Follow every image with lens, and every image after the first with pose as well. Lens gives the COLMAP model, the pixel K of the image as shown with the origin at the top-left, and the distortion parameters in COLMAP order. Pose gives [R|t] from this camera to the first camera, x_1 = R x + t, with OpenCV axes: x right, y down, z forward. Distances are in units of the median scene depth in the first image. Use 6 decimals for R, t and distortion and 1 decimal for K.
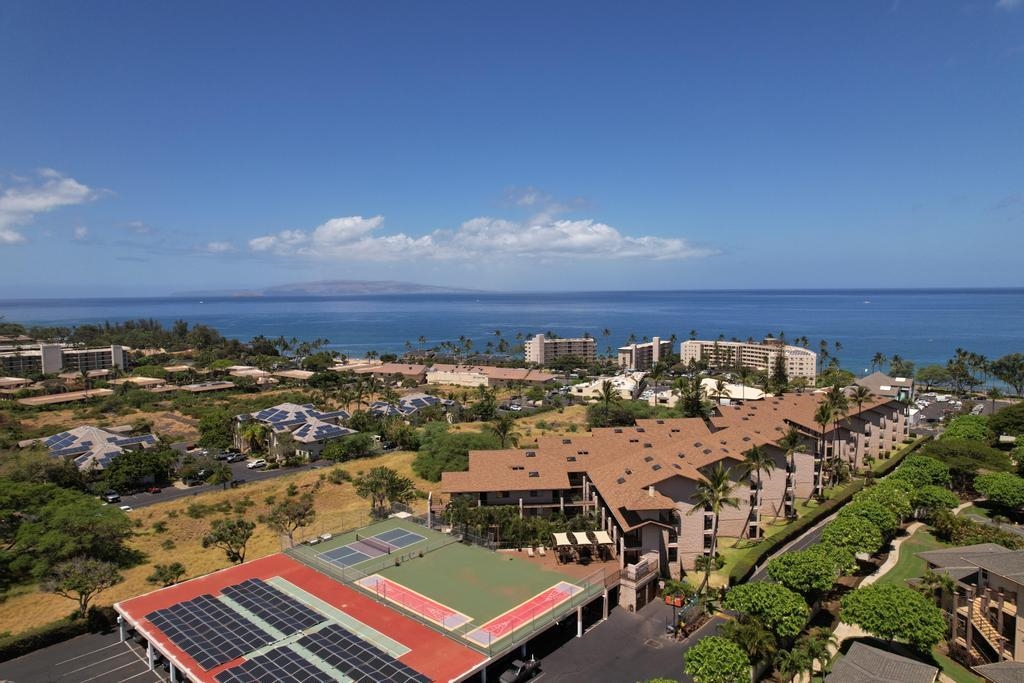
lens RADIAL K [[650.4, 0, 512.0], [0, 650.4, 341.5], [0, 0, 1]] dist [-0.075803, 0.067919]
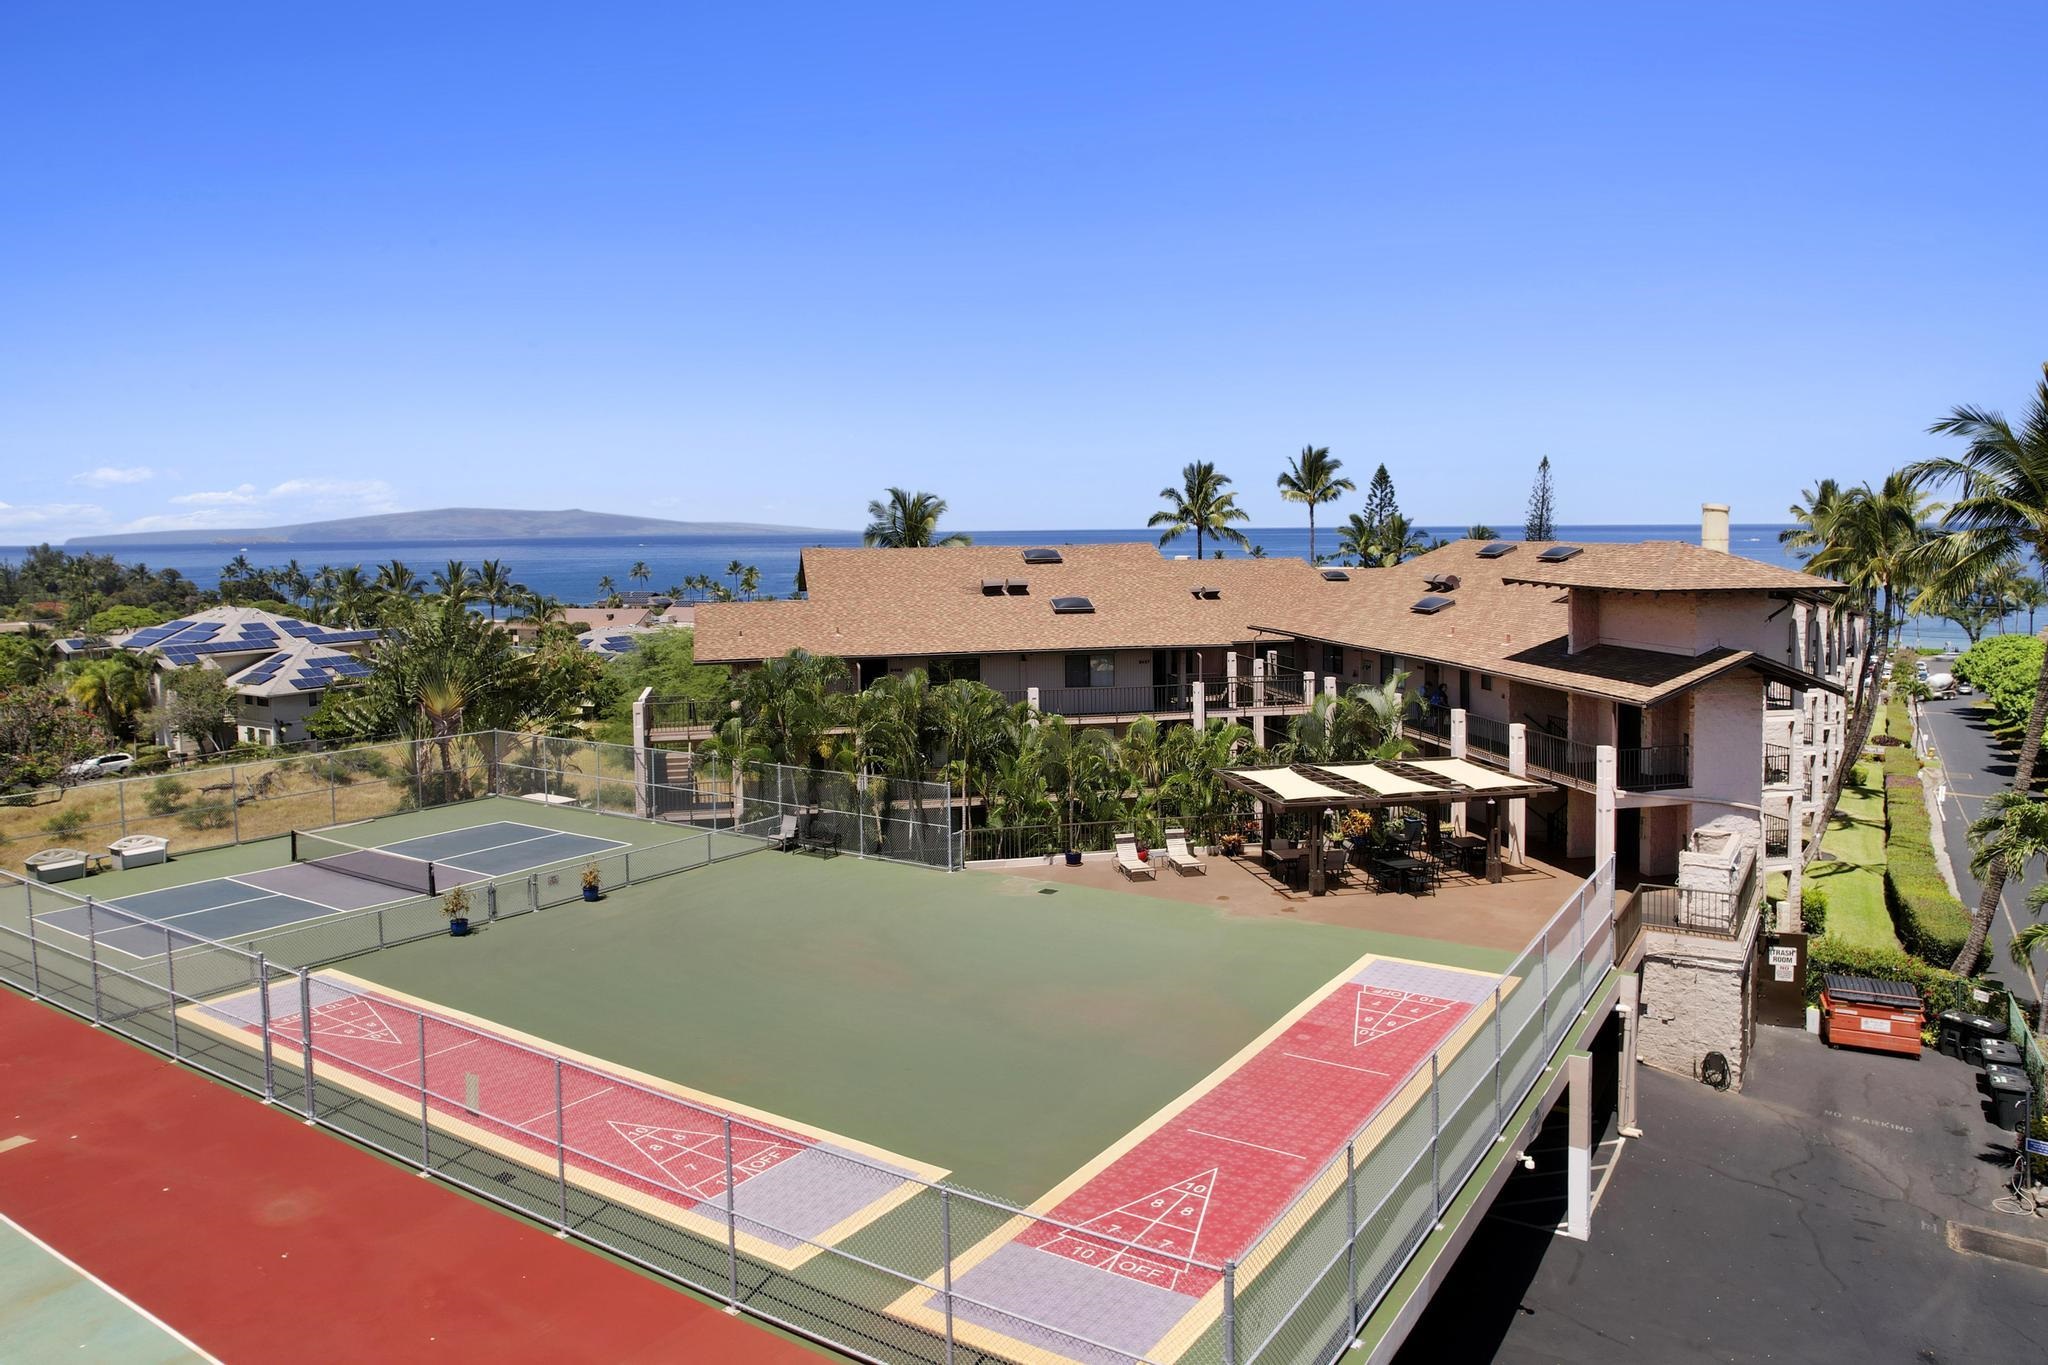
lens RADIAL K [[1357.6, 0, 1005.6], [0, 1357.6, 643.3], [0, 0, 1]] dist [-0.094213, 0.069525]
pose [[0.992218, -0.014859, 0.123623, -0.046621], [0.014294, 0.999883, 0.005456, 0.181817], [-0.123689, -0.003647, 0.992314, 0.410213]]
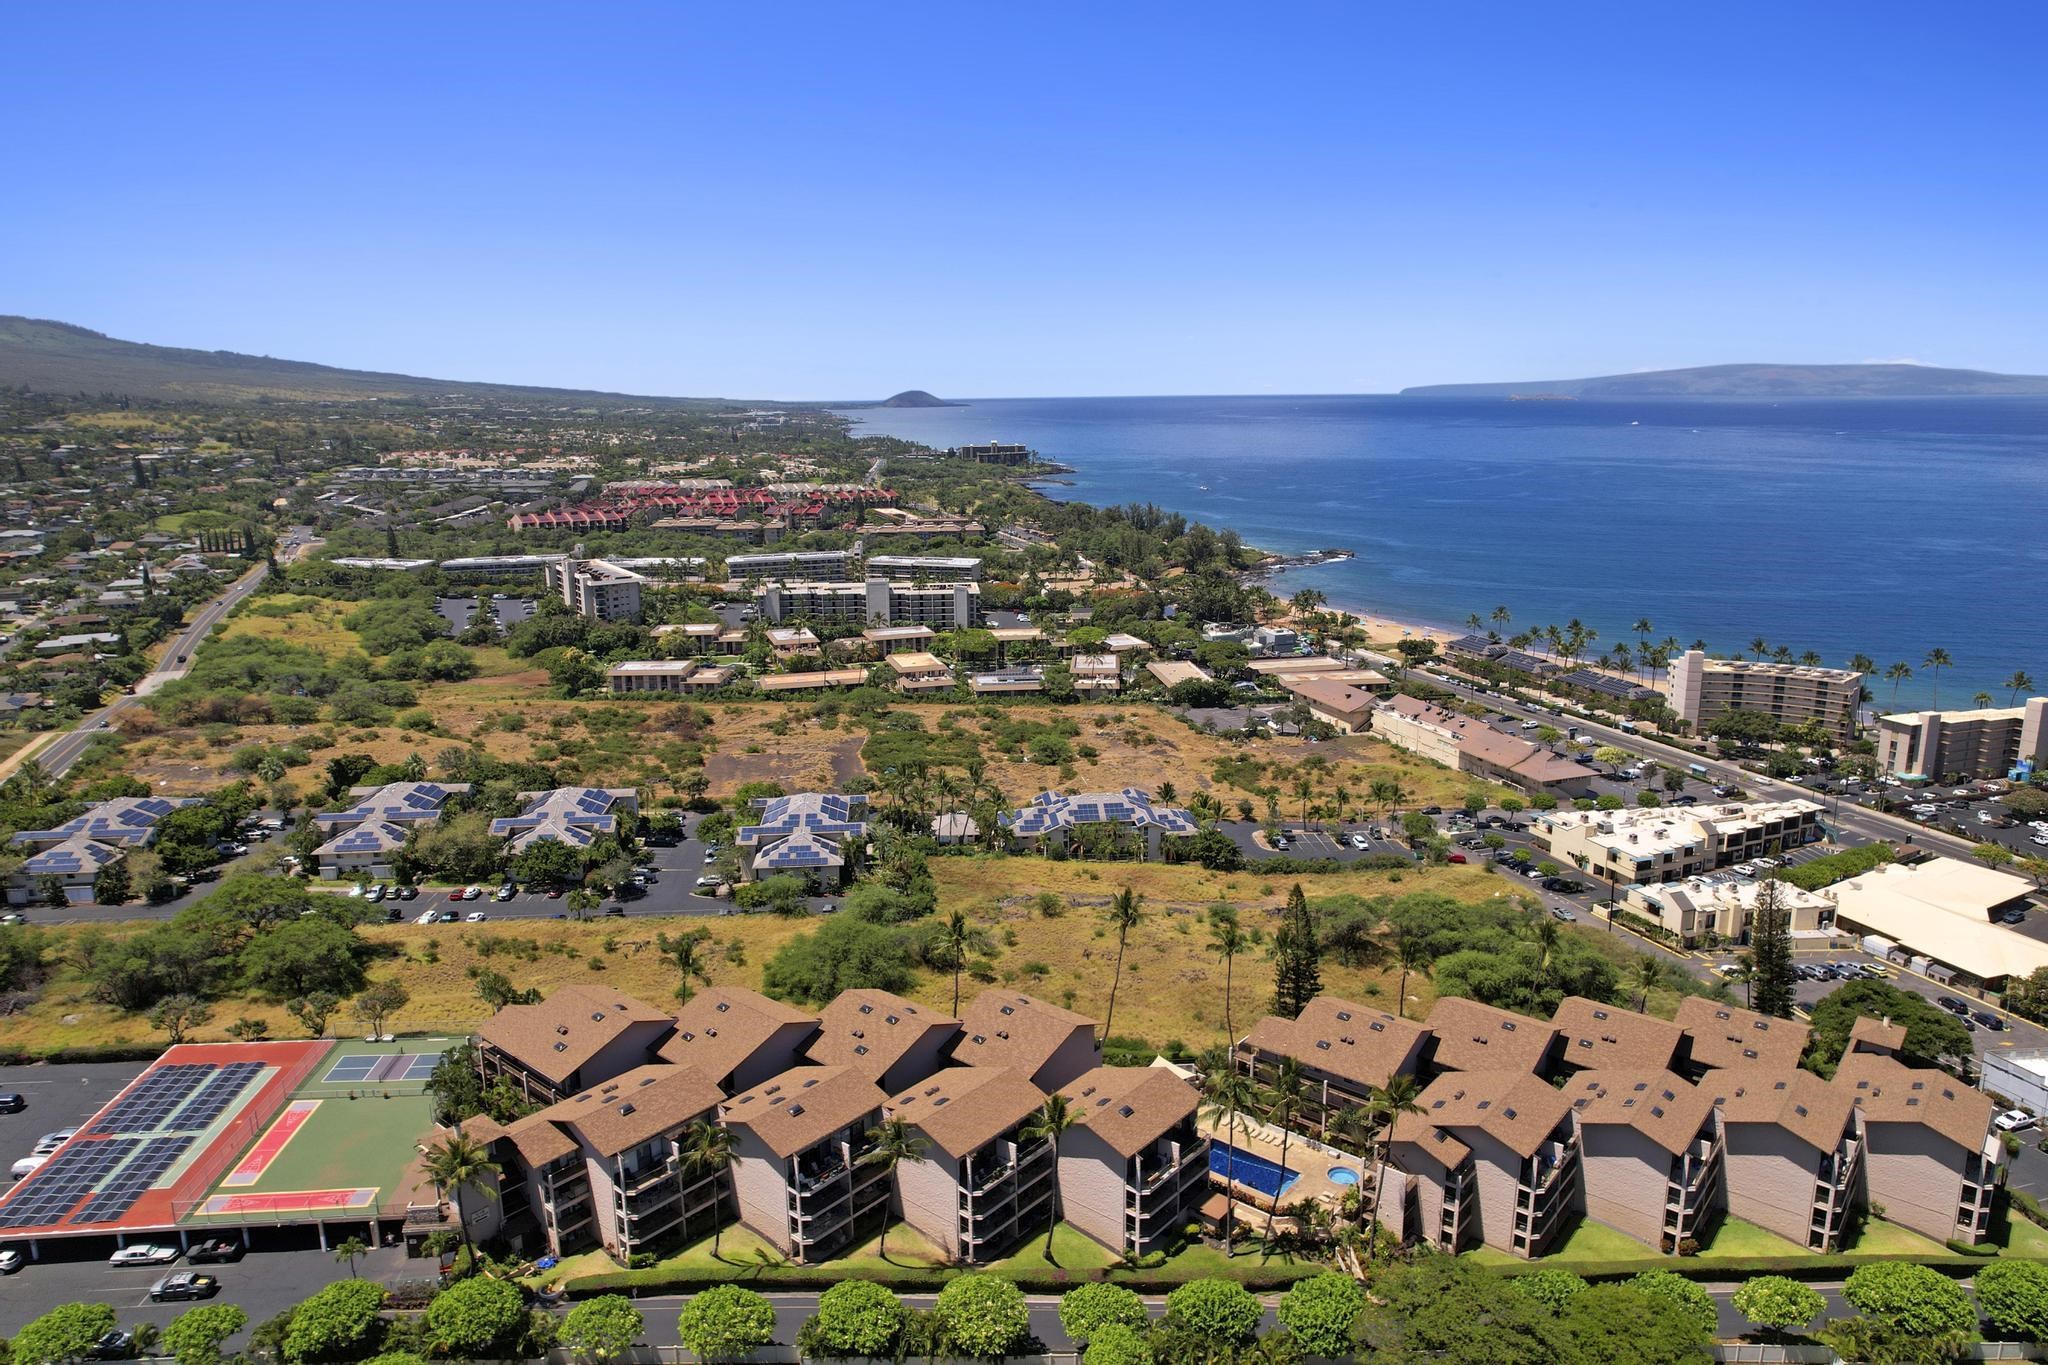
lens RADIAL K [[1317.9, 0, 1024.0], [0, 1317.9, 682.5], [0, 0, 1]] dist [-0.073824, 0.063481]
pose [[0.718393, 0.153480, -0.678495, 1.159664], [-0.052209, 0.984502, 0.167421, -0.415281], [0.693675, -0.084850, 0.715273, 0.271007]]
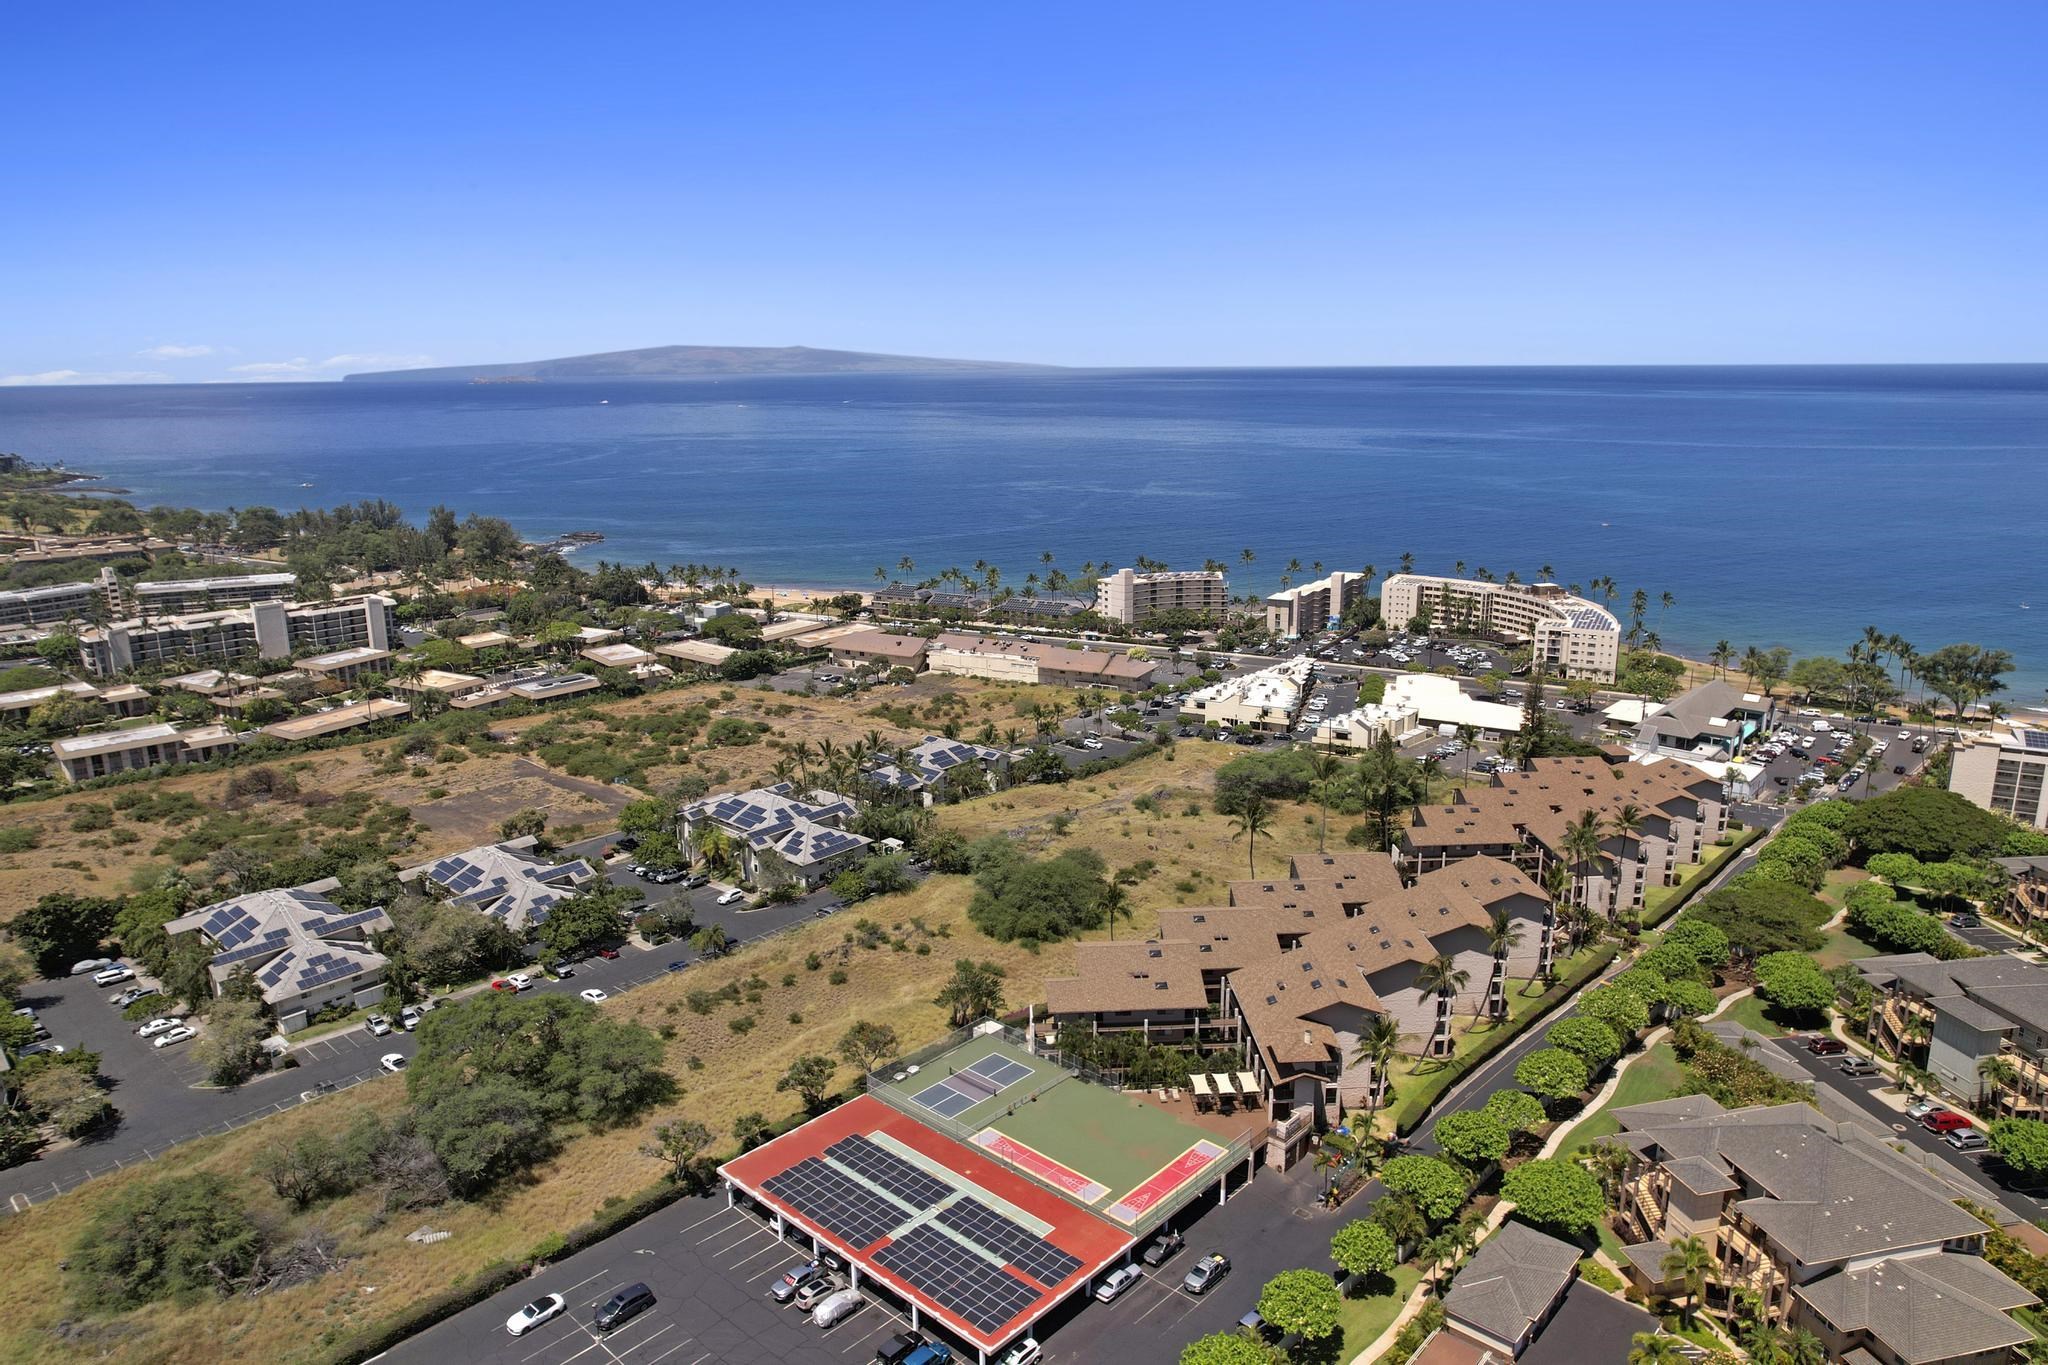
lens RADIAL K [[1317.9, 0, 1024.0], [0, 1317.9, 682.5], [0, 0, 1]] dist [-0.073824, 0.063481]
pose [[0.999852, 0.004842, -0.016518, -0.091446], [-0.002156, 0.987296, 0.158880, -0.346505], [0.017077, -0.158821, 0.987160, -0.440823]]
